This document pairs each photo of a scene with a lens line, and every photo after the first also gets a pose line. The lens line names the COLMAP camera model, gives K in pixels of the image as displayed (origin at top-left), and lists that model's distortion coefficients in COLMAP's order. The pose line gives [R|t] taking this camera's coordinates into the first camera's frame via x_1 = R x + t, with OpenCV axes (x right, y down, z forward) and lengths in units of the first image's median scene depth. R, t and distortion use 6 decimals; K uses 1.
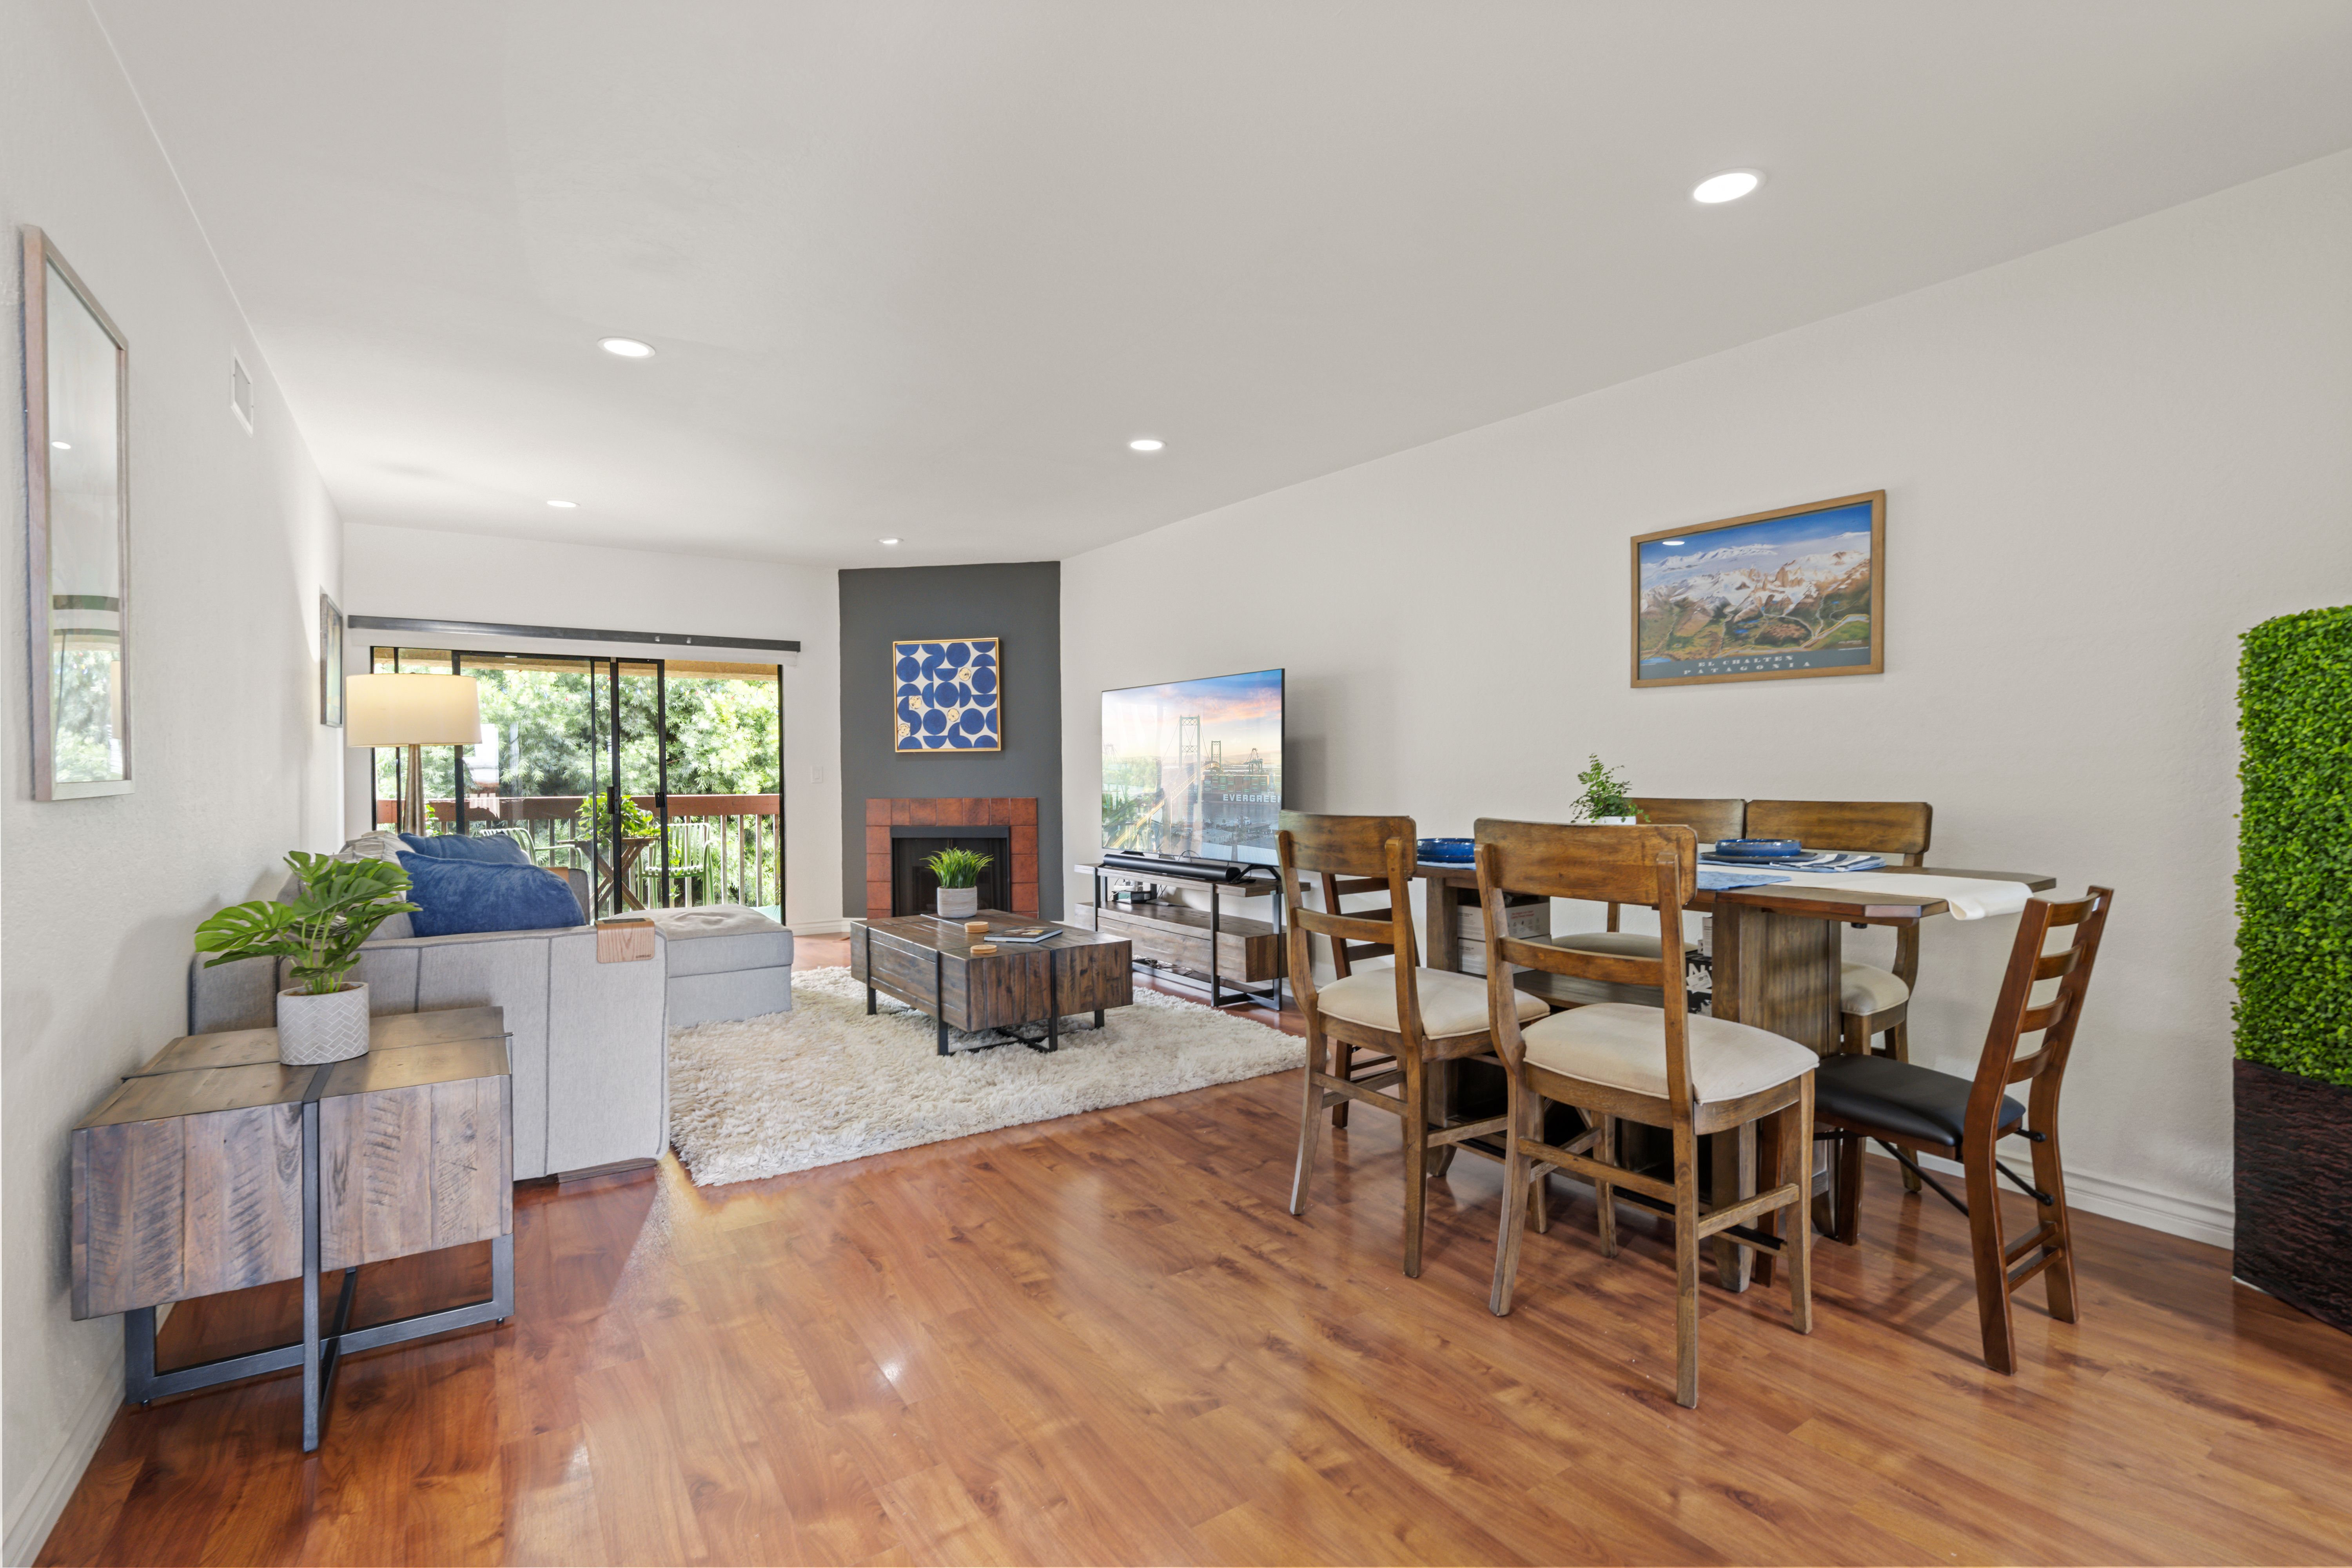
lens RADIAL K [[1077.3, 0, 1170.3], [0, 1077.3, 777.3], [0, 0, 1]] dist [-0.006595, 0.003408]
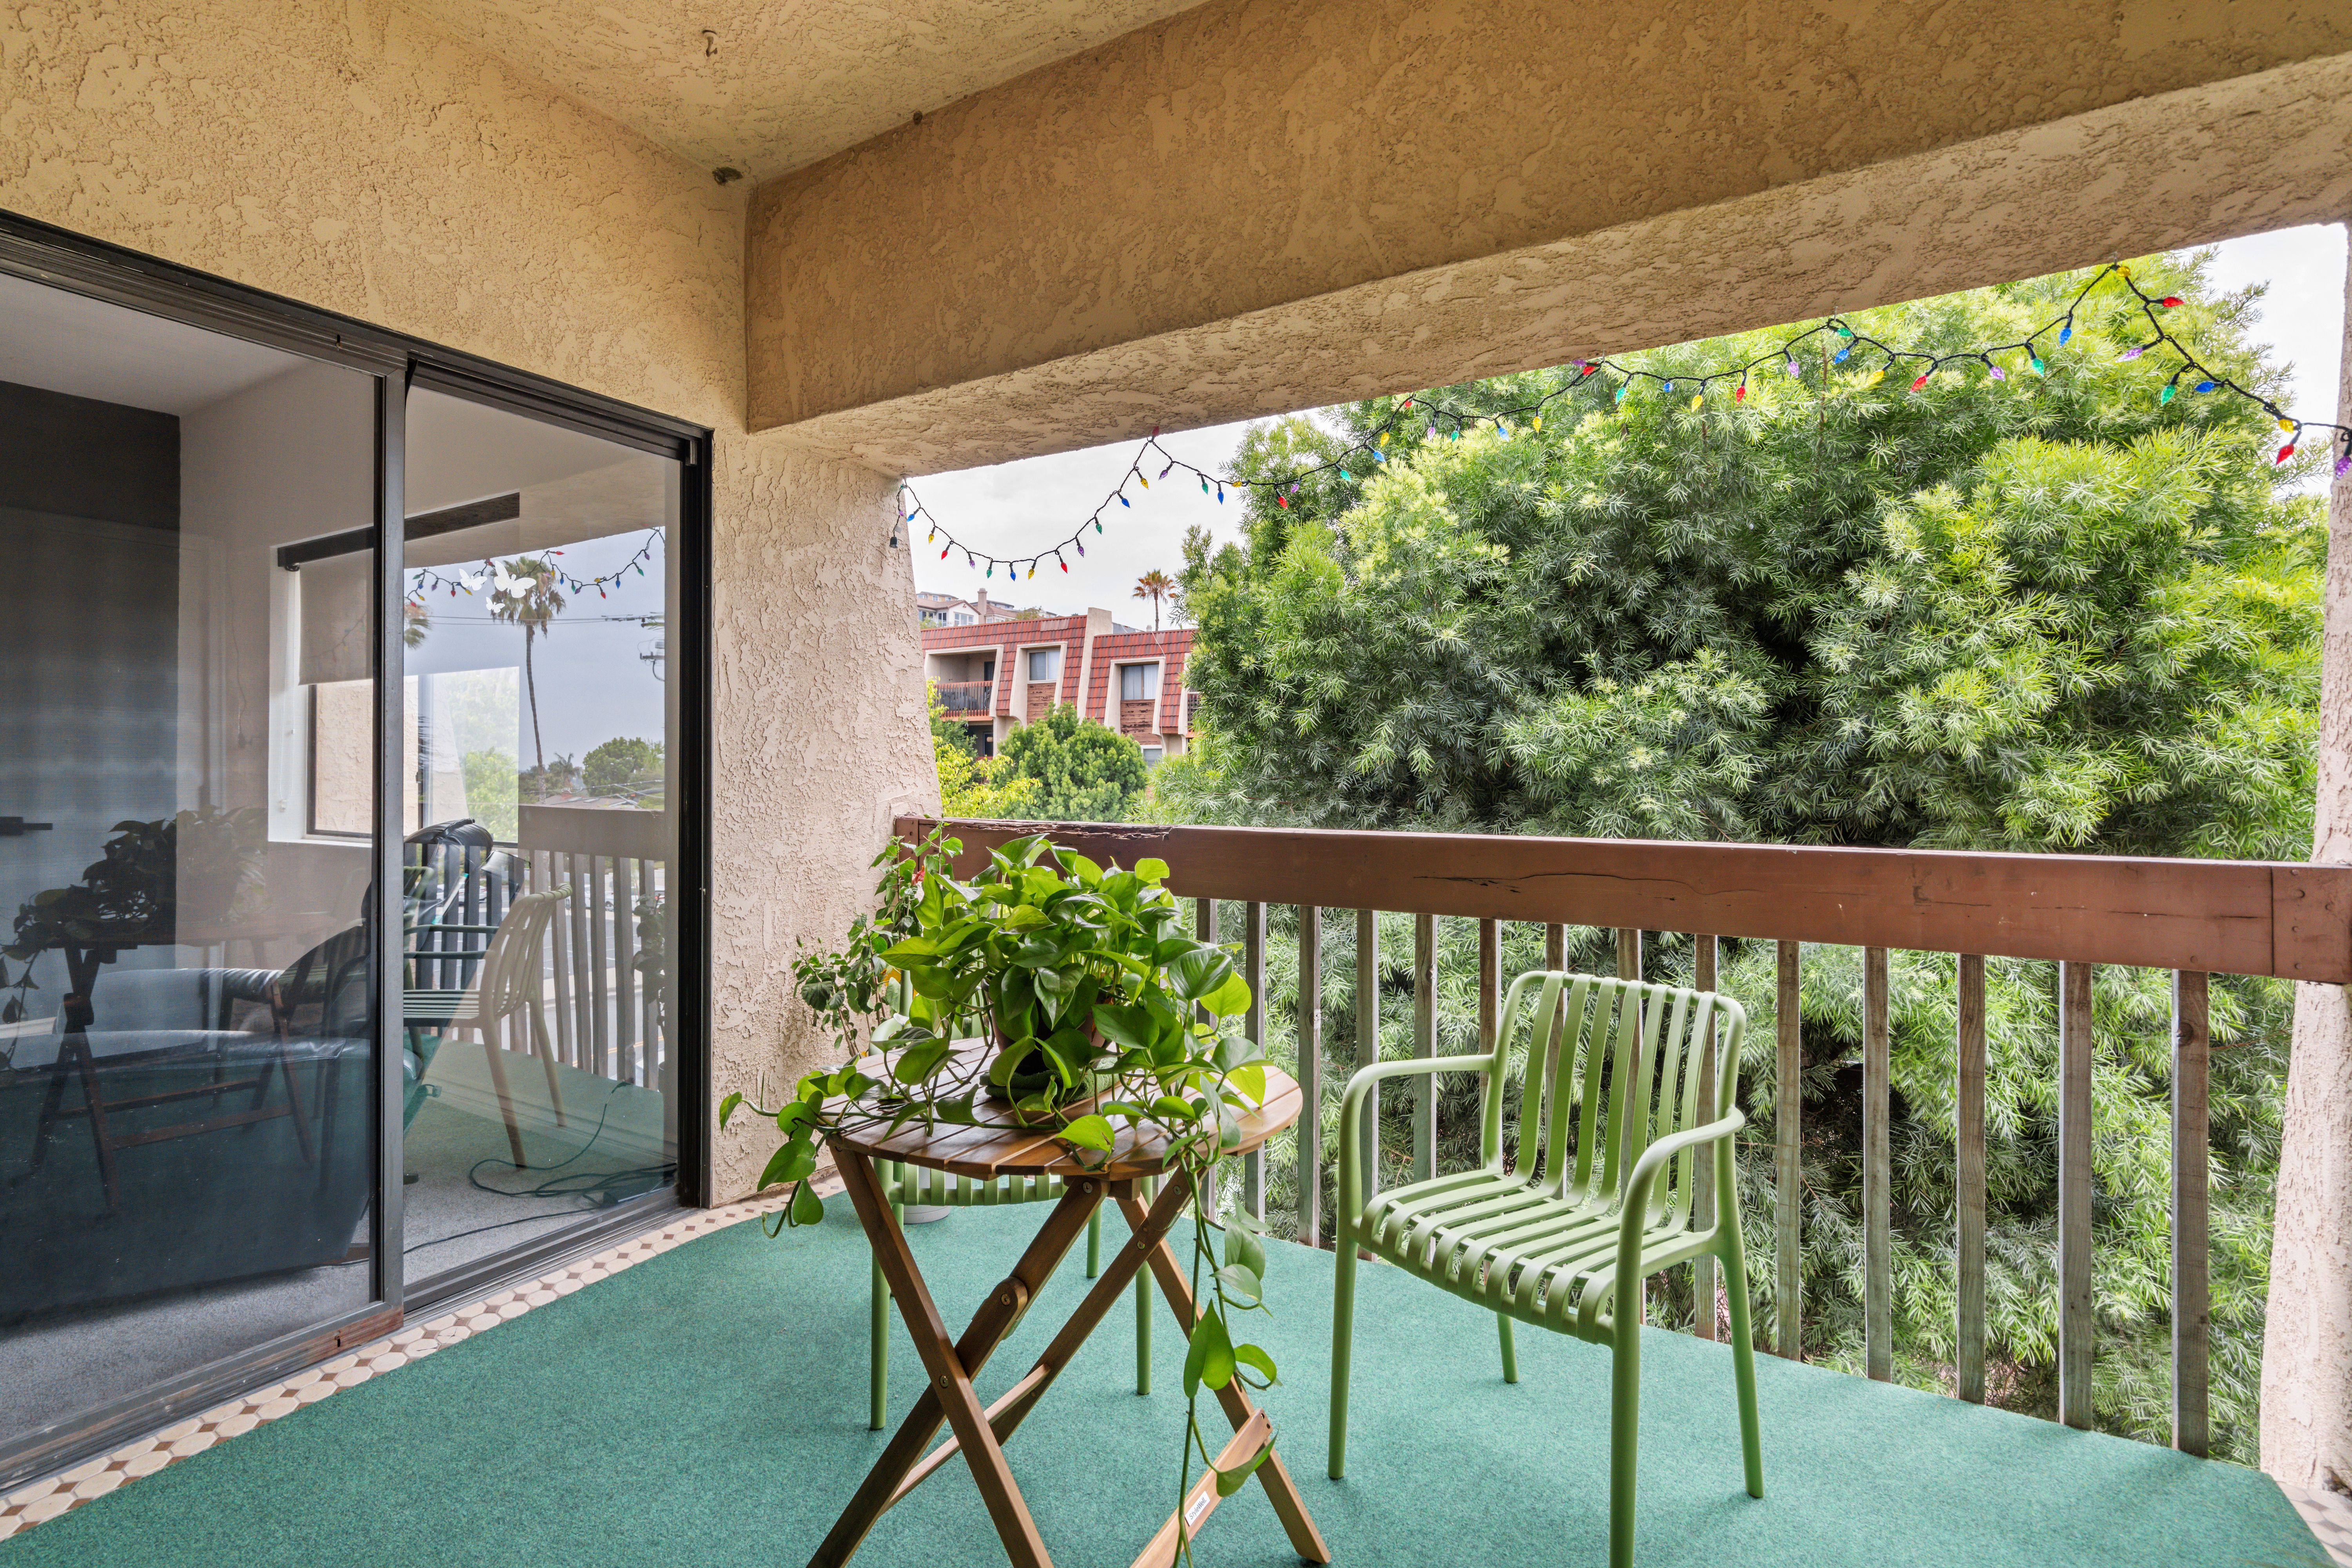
lens RADIAL K [[1077.3, 0, 1169.7], [0, 1077.3, 777.4], [0, 0, 1]] dist [-0.006595, 0.003408]
pose [[0.437842, 0.012082, -0.898971, -0.482969], [-0.005698, 0.999927, 0.010663, 0.001890], [0.899034, 0.000454, 0.437879, 1.341536]]
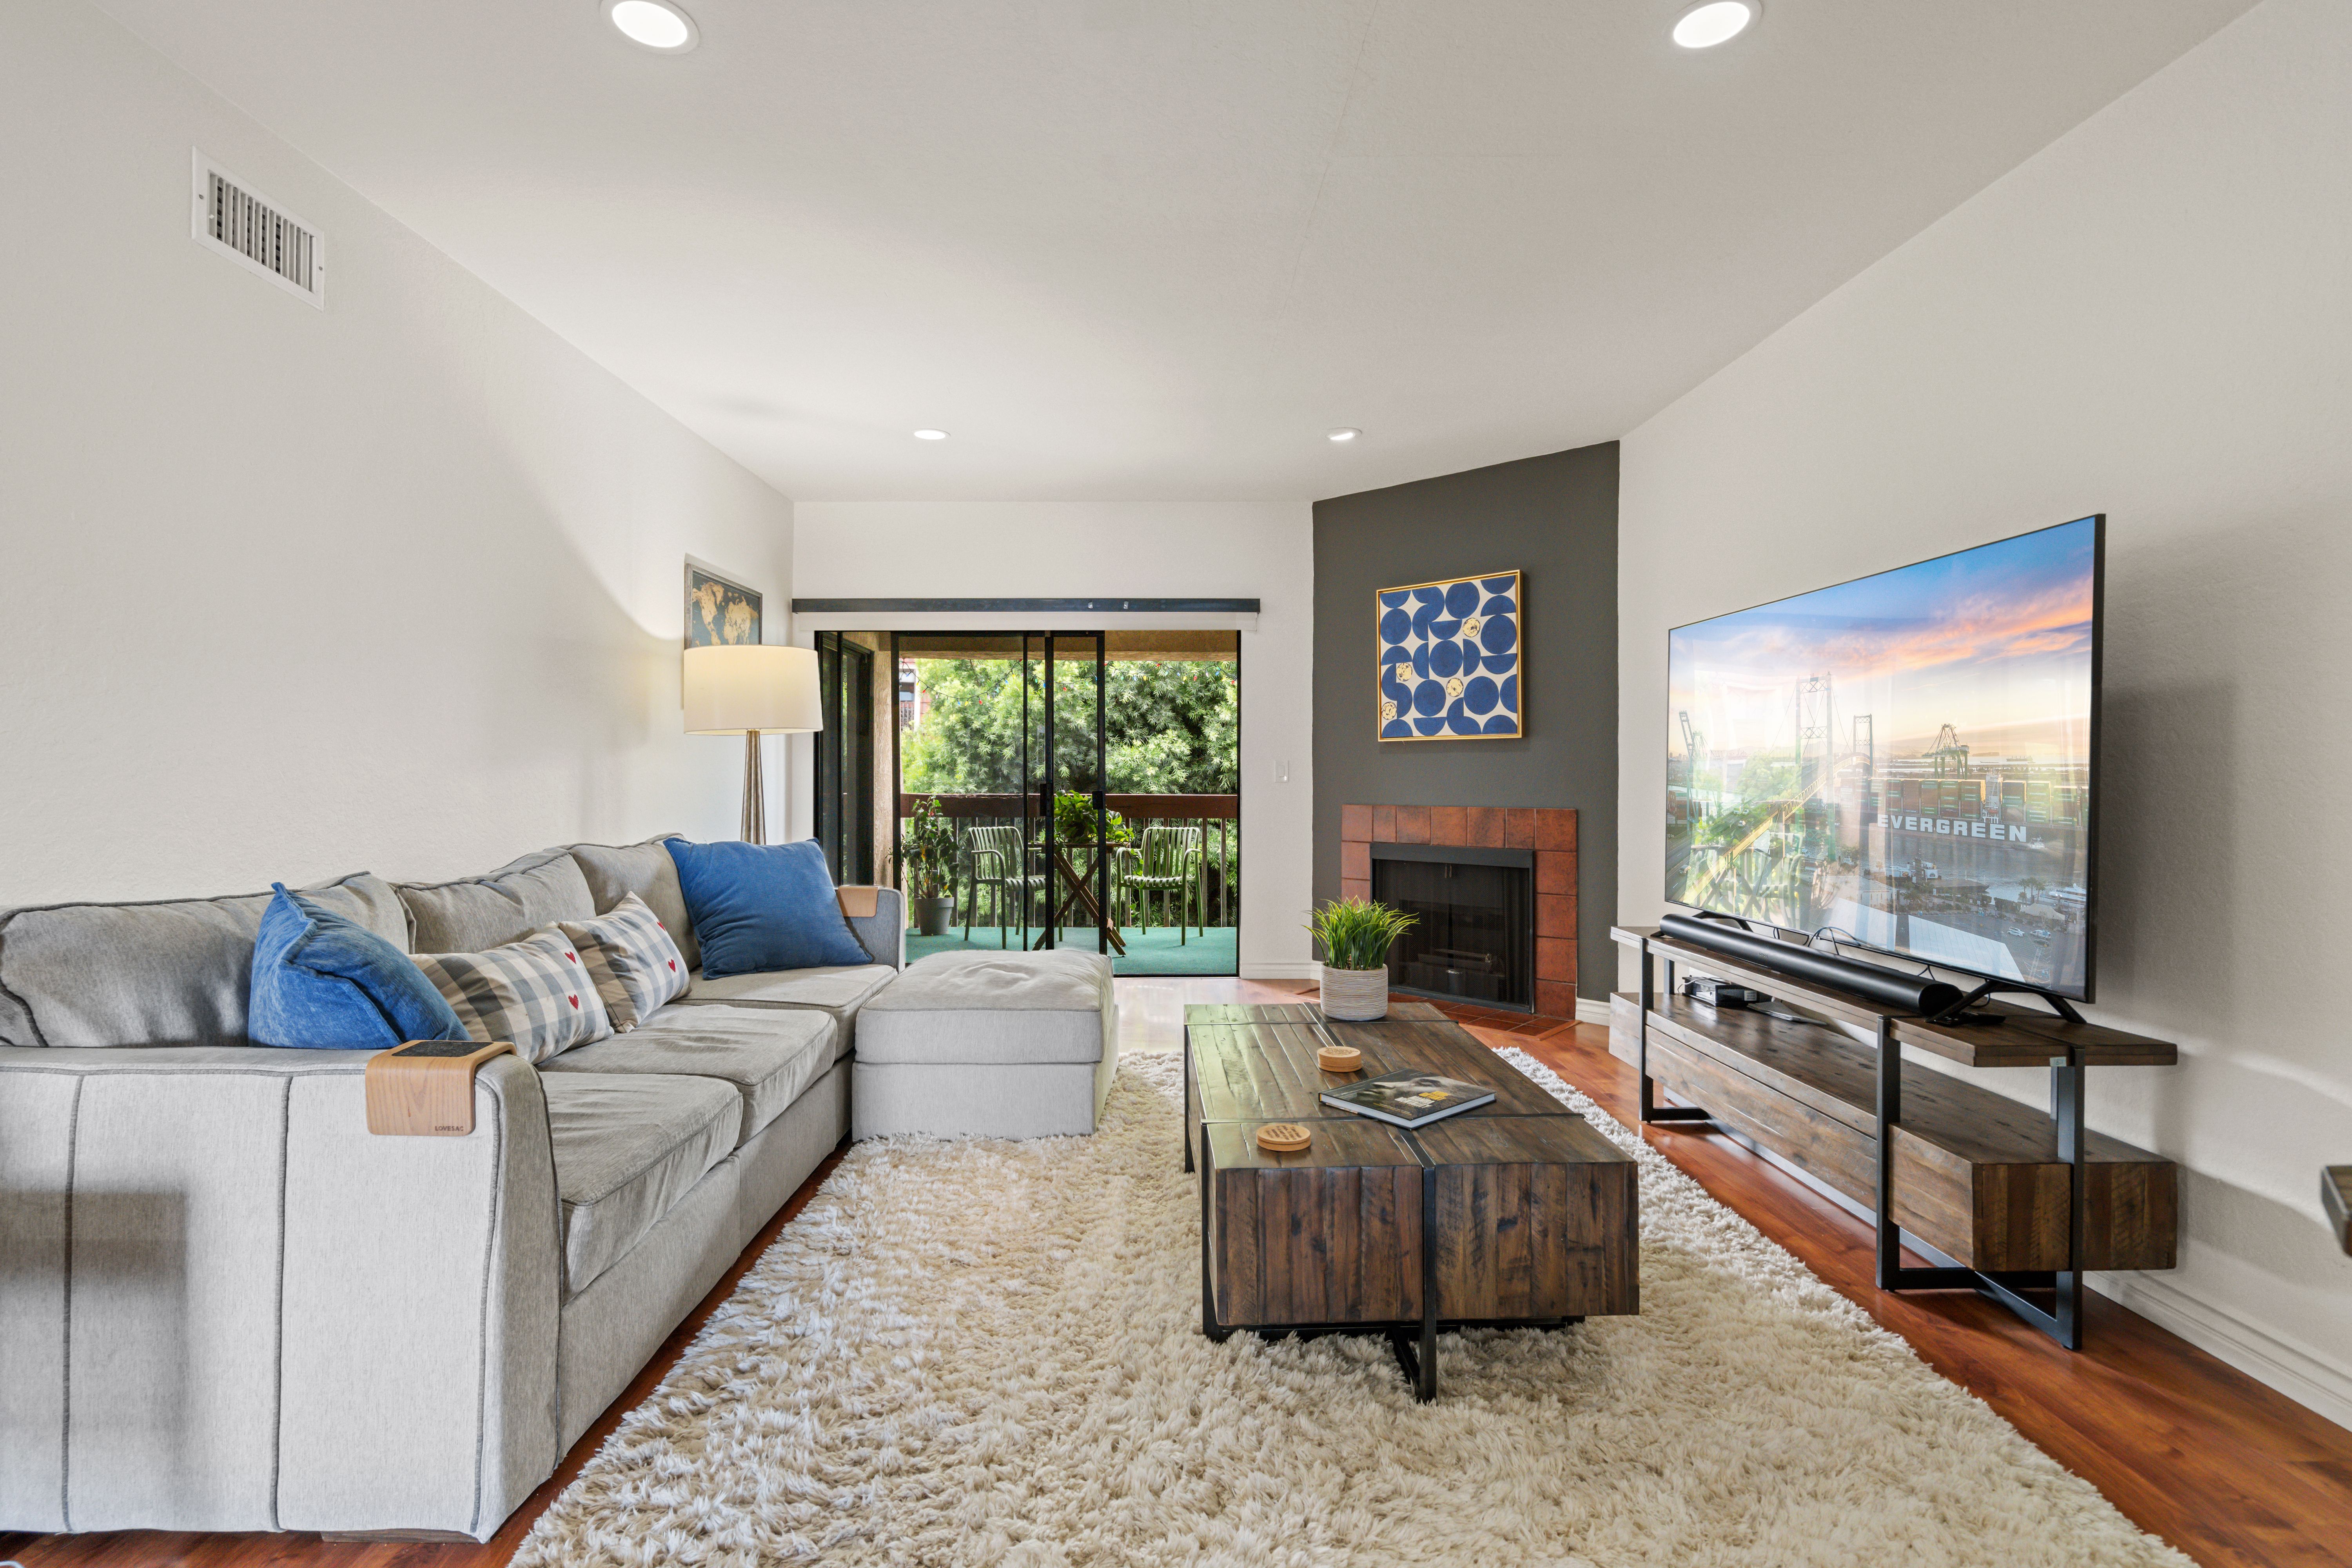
lens RADIAL K [[1077.3, 0, 1159.3], [0, 1077.3, 780.5], [0, 0, 1]] dist [-0.006595, 0.003408]
pose [[0.836780, 0.011332, -0.547422, 0.028396], [-0.009792, 0.999936, 0.005731, 0.000533], [0.547452, 0.000565, 0.836837, 0.423170]]
